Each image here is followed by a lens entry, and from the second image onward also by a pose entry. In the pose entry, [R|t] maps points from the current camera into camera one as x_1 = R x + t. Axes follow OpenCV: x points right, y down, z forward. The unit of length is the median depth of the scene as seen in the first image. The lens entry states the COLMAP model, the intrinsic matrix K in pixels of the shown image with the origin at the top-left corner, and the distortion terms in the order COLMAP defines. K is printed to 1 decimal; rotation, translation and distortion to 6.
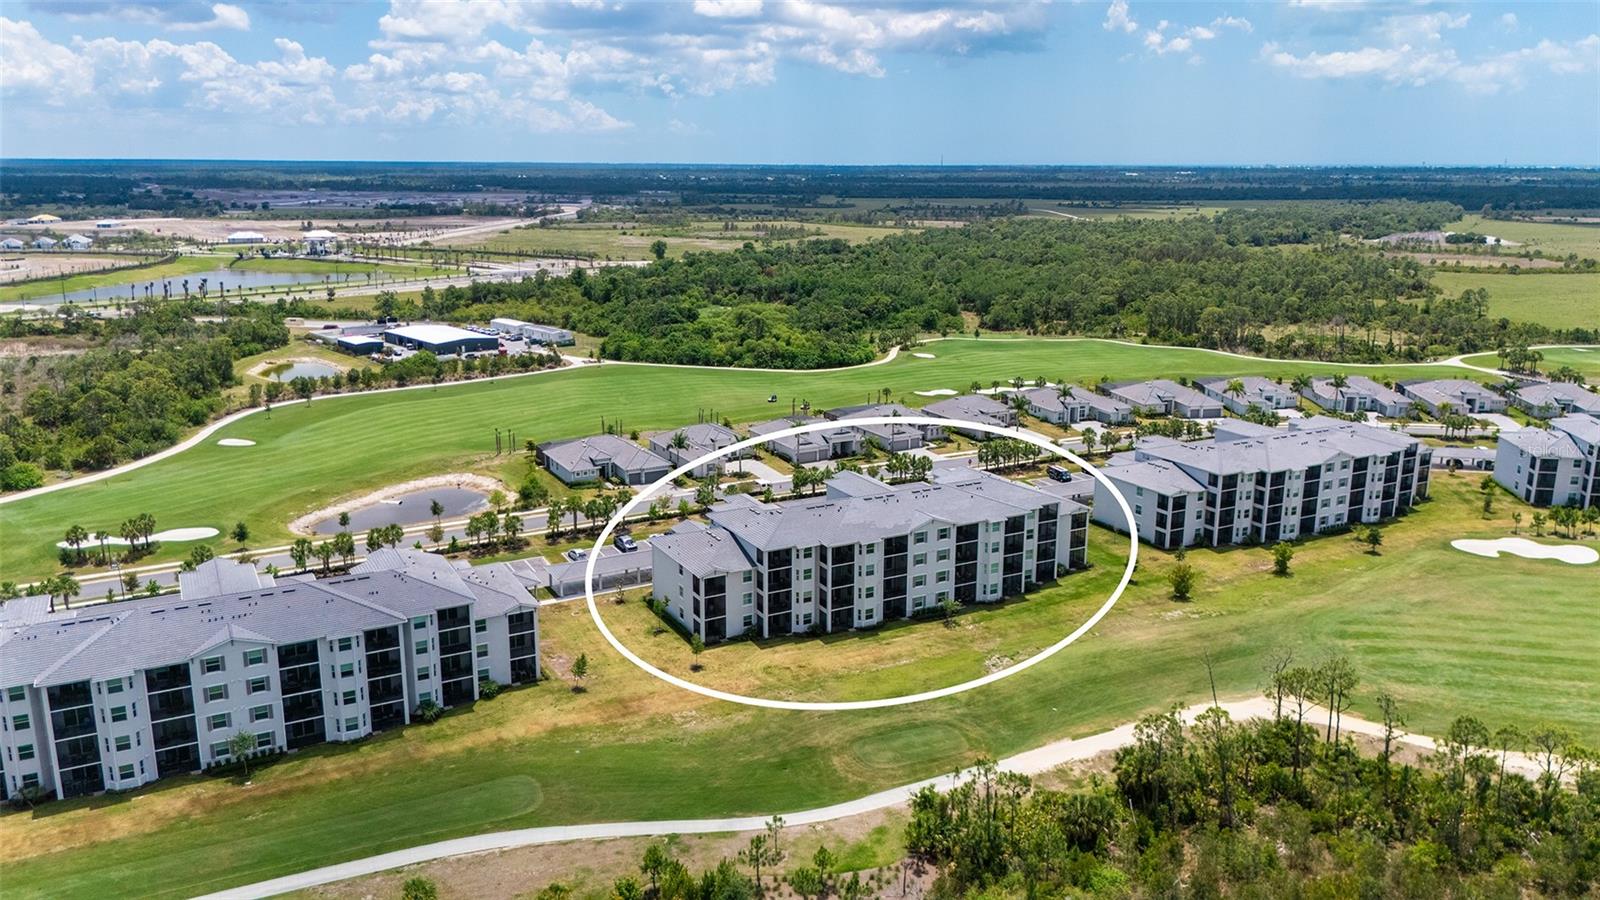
lens RADIAL K [[1190.2, 0, 800.0], [0, 1190.2, 450.0], [0, 0, 1]] dist [0.086603, -0.104161]
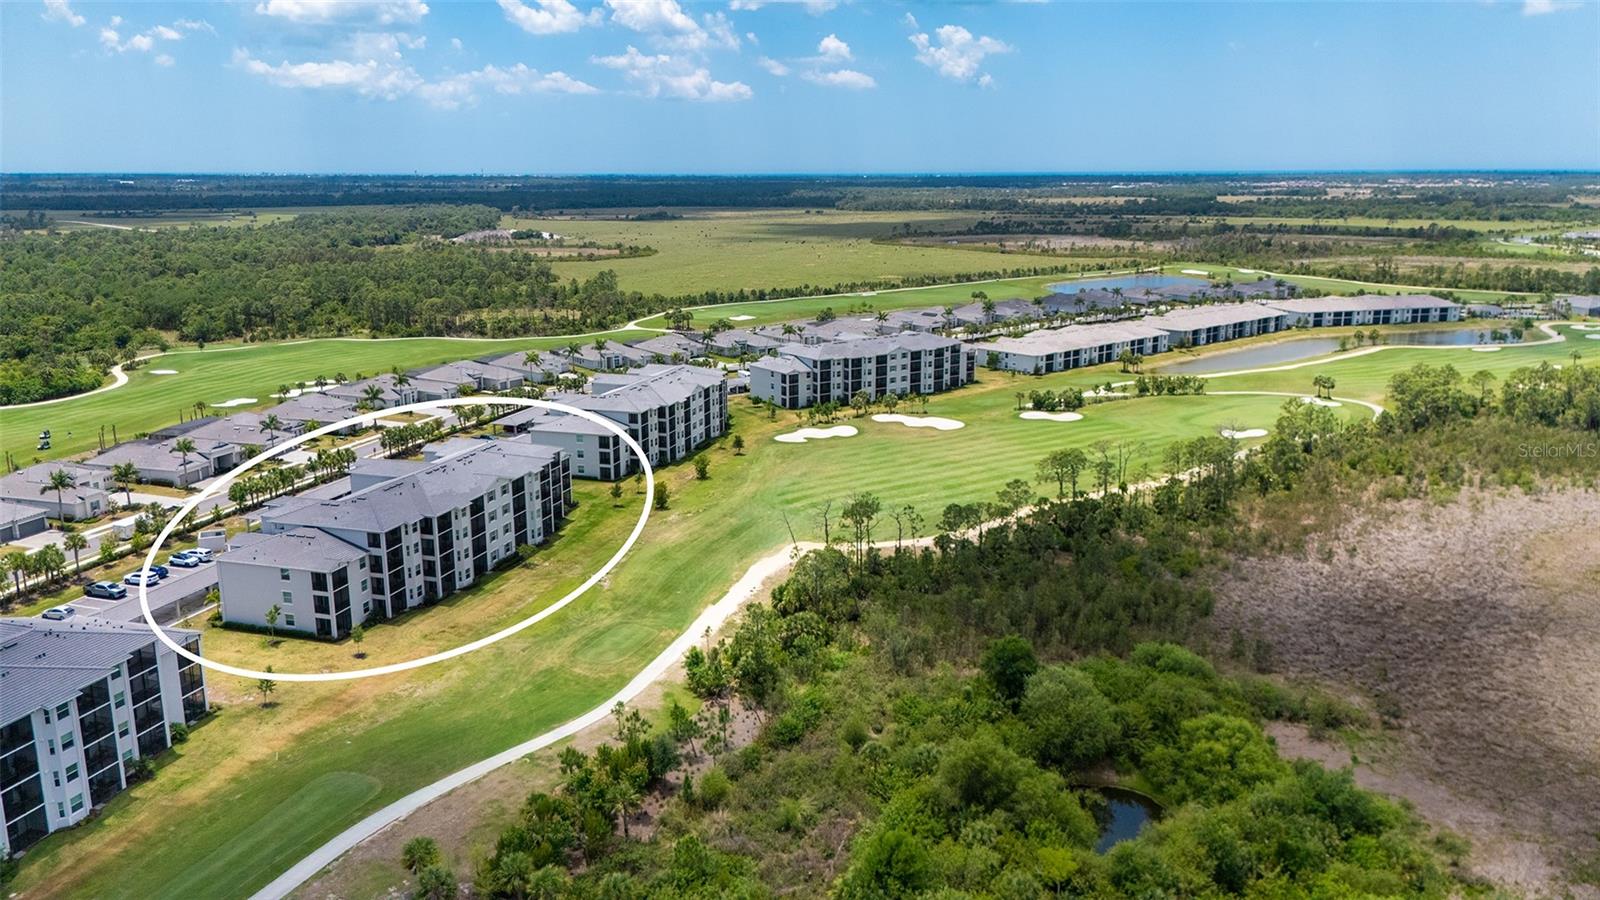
lens RADIAL K [[1190.2, 0, 800.0], [0, 1190.2, 450.0], [0, 0, 1]] dist [0.086603, -0.104161]
pose [[0.703966, -0.166516, 0.690438, -0.174760], [0.171378, 0.983228, 0.062393, 0.004389], [-0.689247, 0.074403, 0.720696, 0.000720]]
